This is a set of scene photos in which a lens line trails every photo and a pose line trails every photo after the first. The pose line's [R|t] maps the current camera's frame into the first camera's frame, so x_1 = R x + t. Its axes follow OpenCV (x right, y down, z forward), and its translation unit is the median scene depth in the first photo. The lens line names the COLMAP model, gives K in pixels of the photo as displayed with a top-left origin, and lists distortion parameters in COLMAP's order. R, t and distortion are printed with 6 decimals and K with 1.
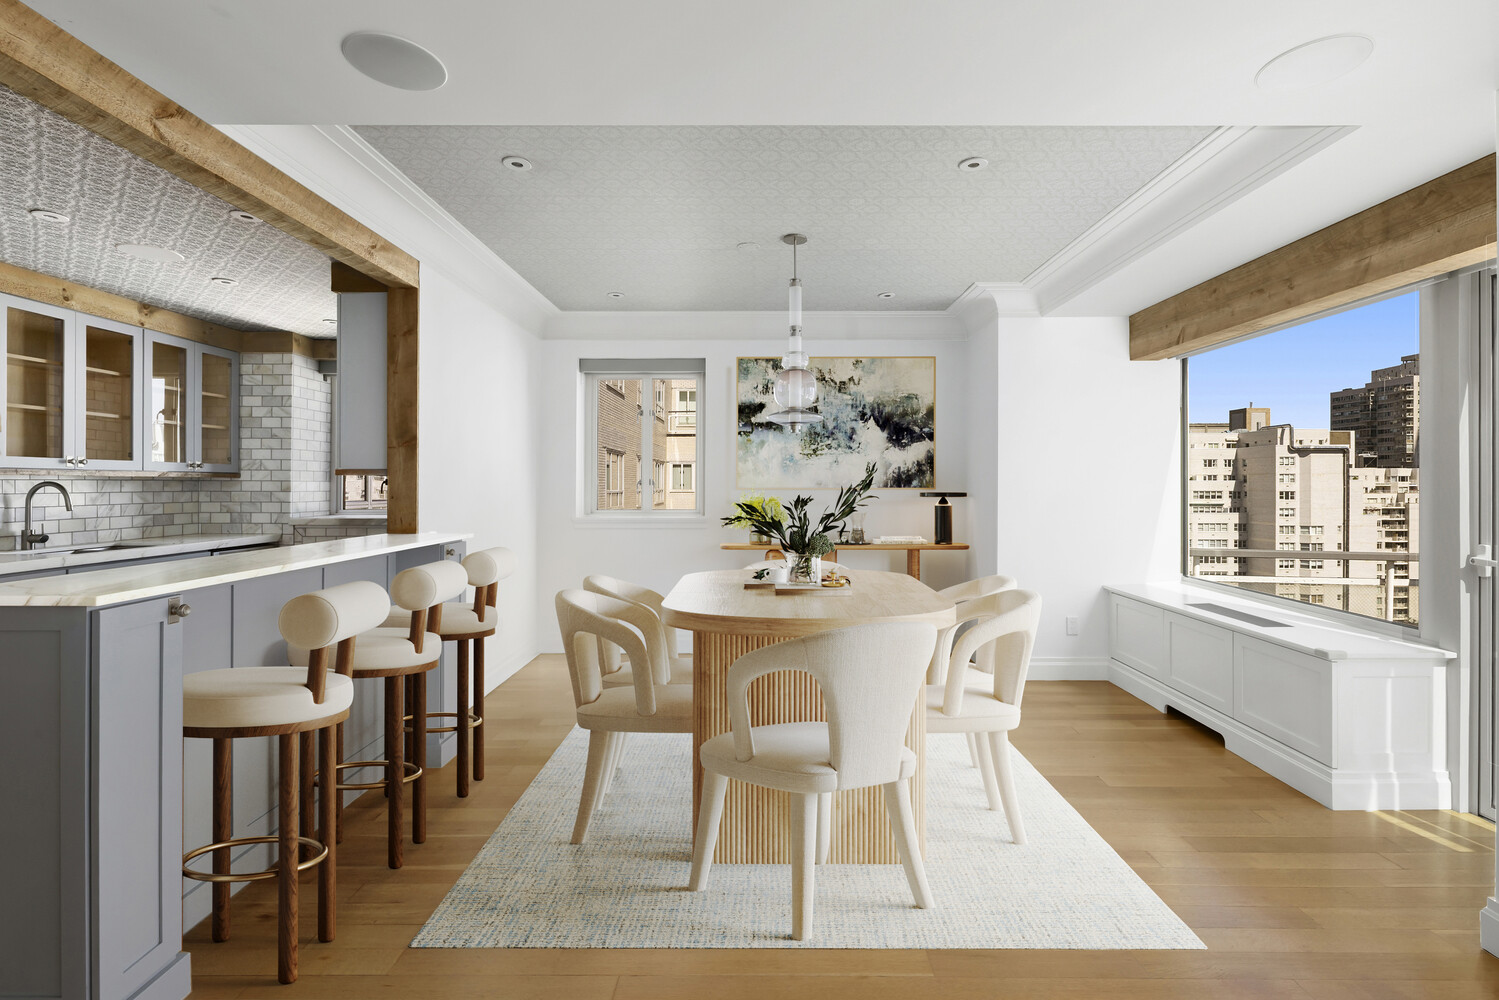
lens RADIAL K [[652.3, 0, 757.0], [0, 652.3, 482.4], [0, 0, 1]] dist [0.000002, -0.000168]
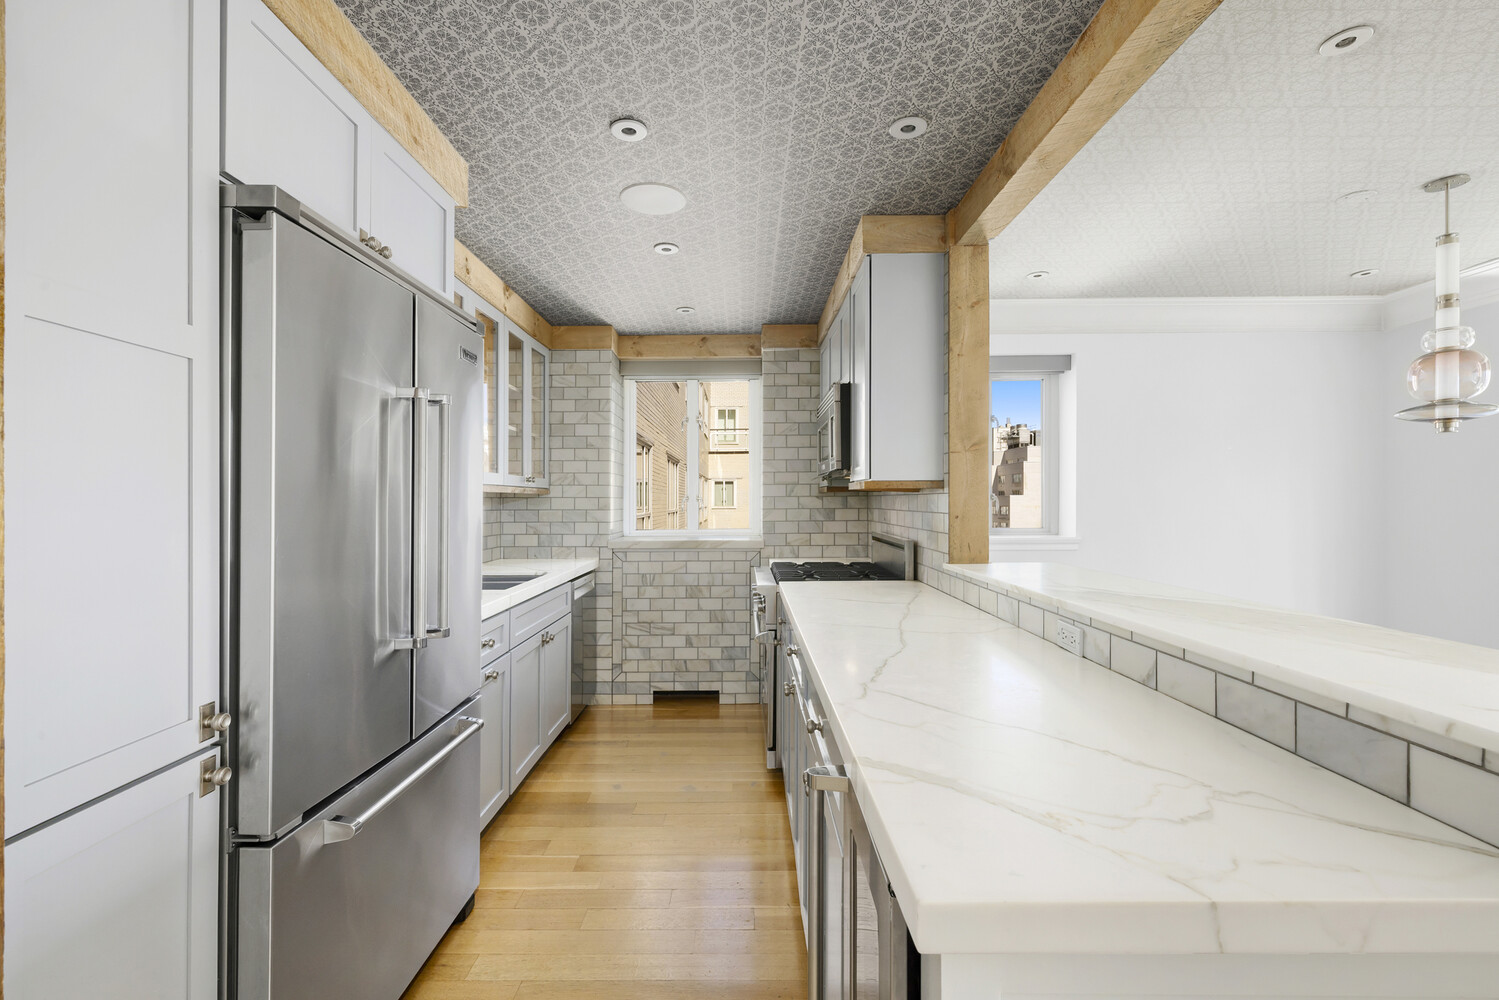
lens RADIAL K [[625.1, 0, 742.9], [0, 625.1, 500.1], [0, 0, 1]] dist [0.000536, 0.000060]
pose [[0.999988, -0.003420, -0.003506, -0.533822], [0.003426, 0.999993, 0.001698, 0.000225], [0.003500, -0.001710, 0.999992, 0.172075]]
